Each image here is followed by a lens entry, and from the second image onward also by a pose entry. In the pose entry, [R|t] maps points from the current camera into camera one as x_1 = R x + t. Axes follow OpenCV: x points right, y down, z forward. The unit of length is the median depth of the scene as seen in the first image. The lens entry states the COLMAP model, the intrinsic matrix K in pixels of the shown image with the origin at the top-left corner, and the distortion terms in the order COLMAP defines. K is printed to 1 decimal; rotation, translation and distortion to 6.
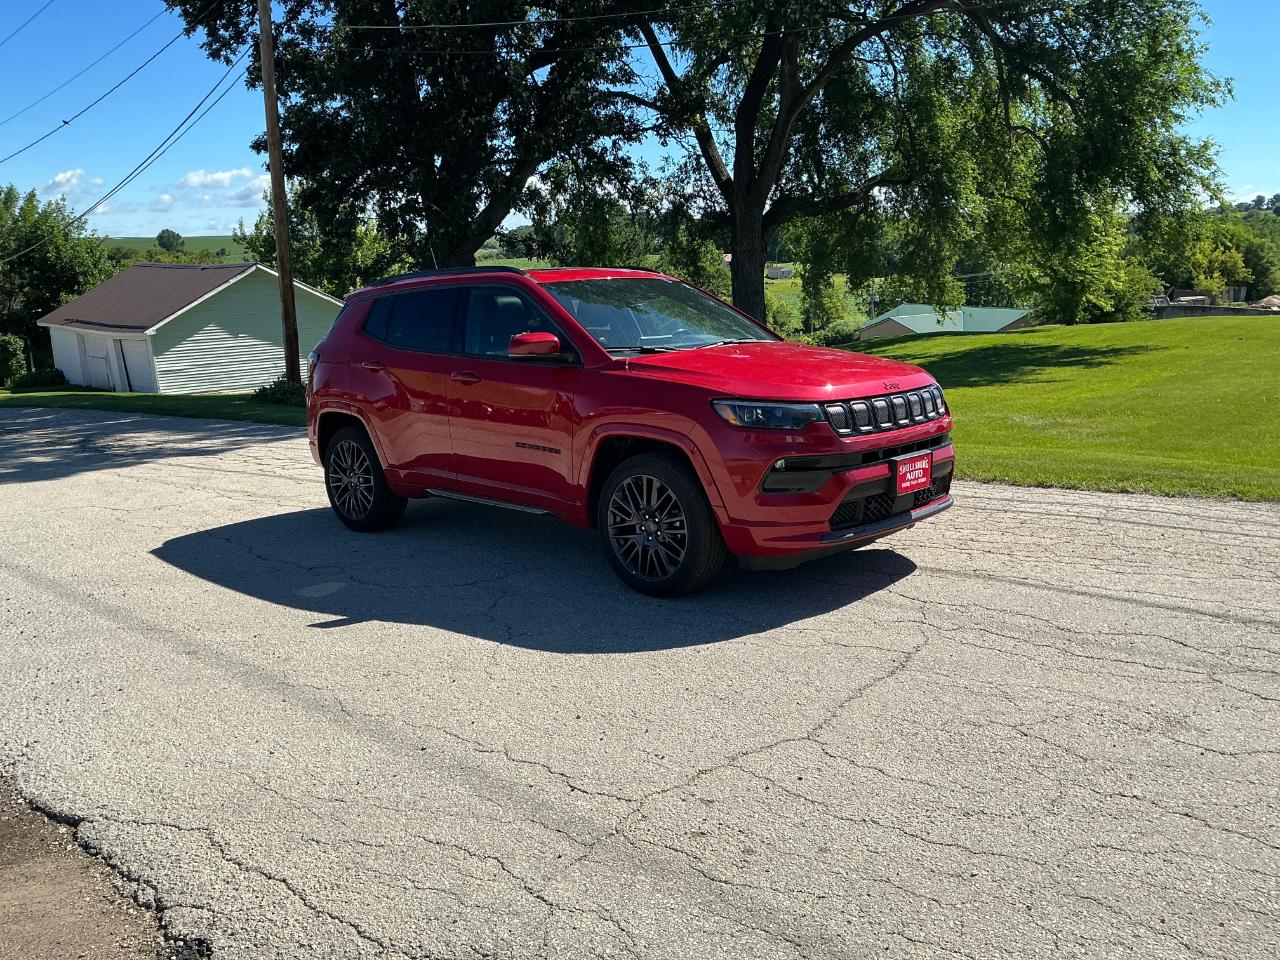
lens RADIAL K [[1078.9, 0, 624.2], [0, 1078.9, 496.7], [0, 0, 1]] dist [0.083032, -0.165098]
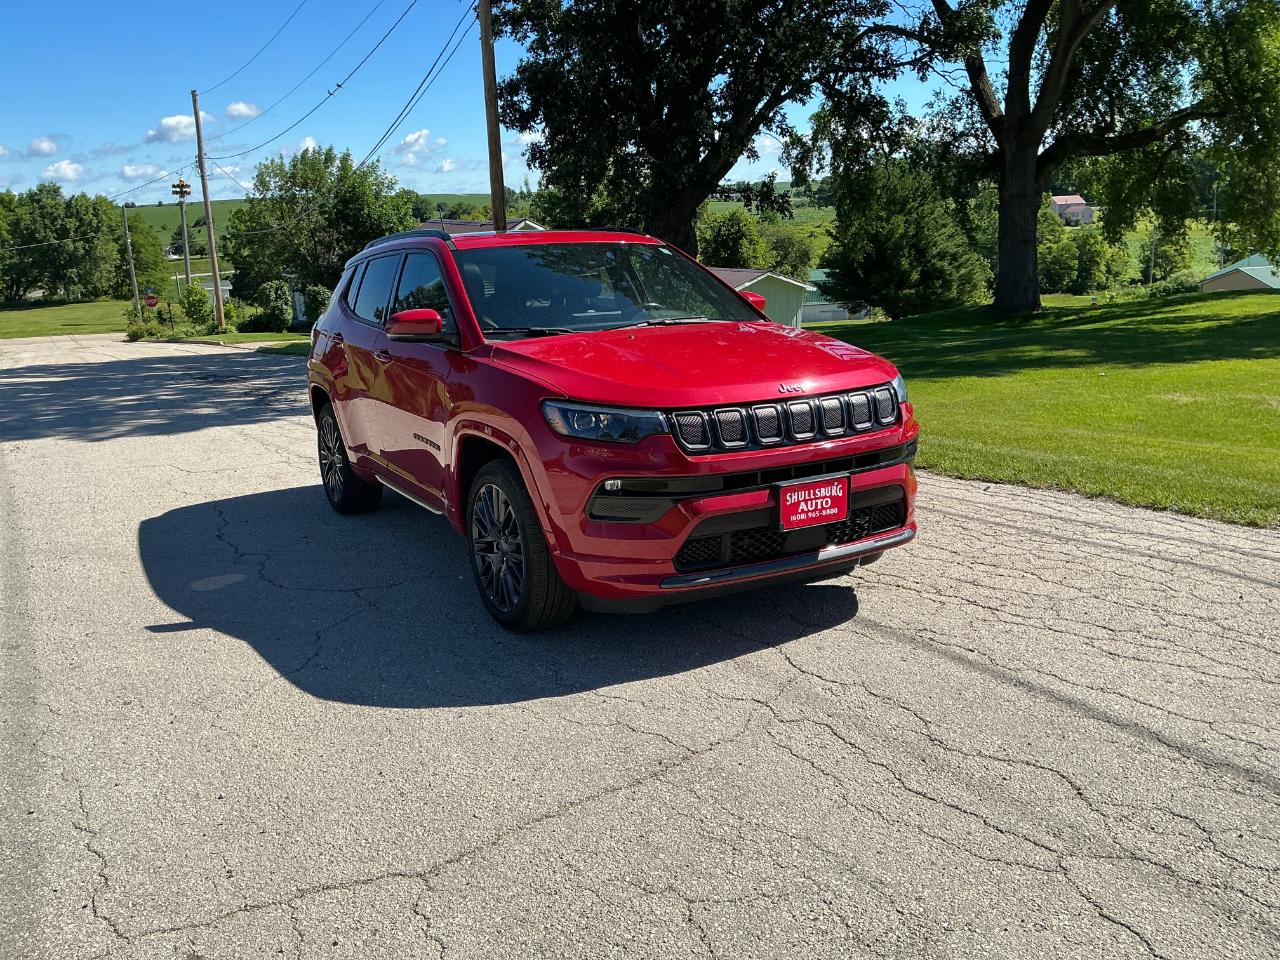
lens RADIAL K [[1078.9, 0, 616.6], [0, 1078.9, 489.0], [0, 0, 1]] dist [0.083032, -0.165098]
pose [[0.958471, 0.057231, -0.279390, 0.066052], [-0.046533, 0.997913, 0.044779, -0.011264], [0.281370, -0.029918, 0.959133, 0.042894]]
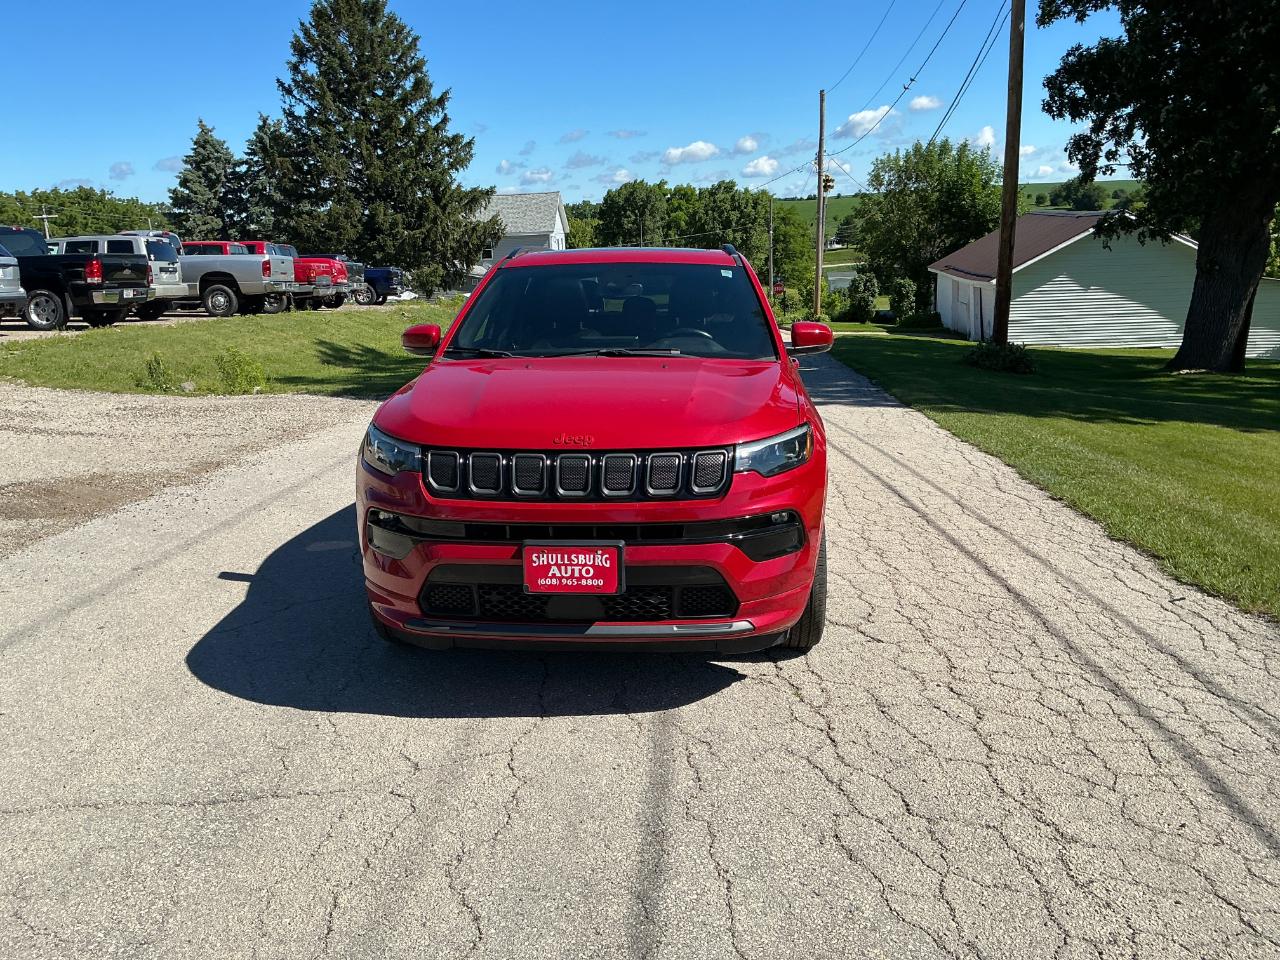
lens RADIAL K [[1078.9, 0, 632.8], [0, 1078.9, 474.7], [0, 0, 1]] dist [0.083032, -0.165098]
pose [[0.639480, 0.169032, -0.749995, 0.152043], [-0.144342, 0.984580, 0.098829, -0.029427], [0.755136, 0.045057, 0.654018, 0.110108]]
